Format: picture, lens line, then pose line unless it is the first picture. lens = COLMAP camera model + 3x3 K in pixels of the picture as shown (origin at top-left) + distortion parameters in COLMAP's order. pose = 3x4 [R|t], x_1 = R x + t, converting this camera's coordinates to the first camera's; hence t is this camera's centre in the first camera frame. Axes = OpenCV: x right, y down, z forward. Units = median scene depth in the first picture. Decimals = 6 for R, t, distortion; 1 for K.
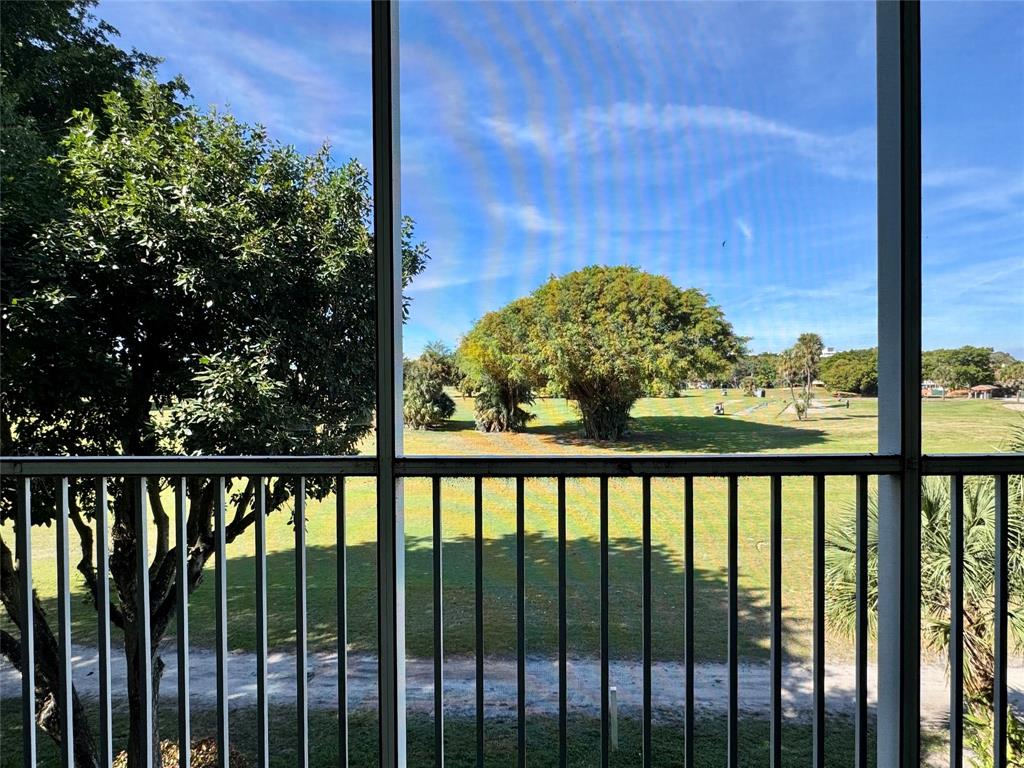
lens RADIAL K [[566.6, 0, 514.3], [0, 566.6, 383.0], [0, 0, 1]] dist [-0.000803, -0.000010]
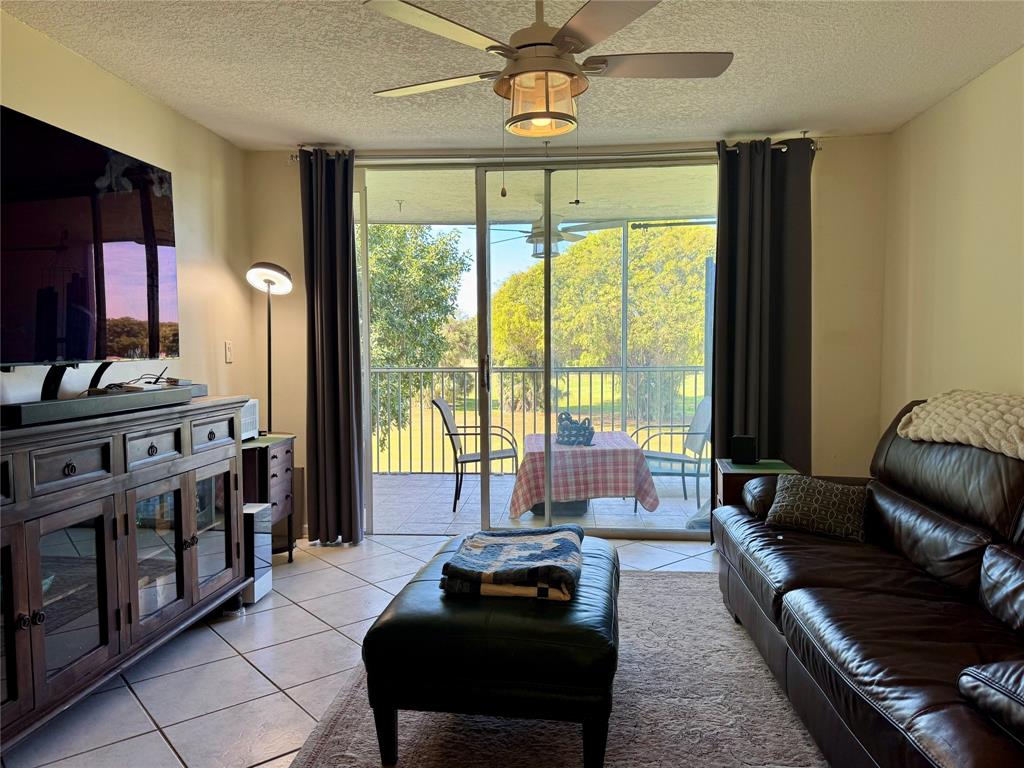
lens RADIAL K [[719.6, 0, 511.4], [0, 719.6, 386.2], [0, 0, 1]] dist [0.003347, 0.000138]
pose [[0.998809, 0.004368, -0.048602, 0.004784], [-0.002328, 0.999117, 0.041958, 0.002258], [0.048743, -0.041795, 0.997937, -0.105368]]
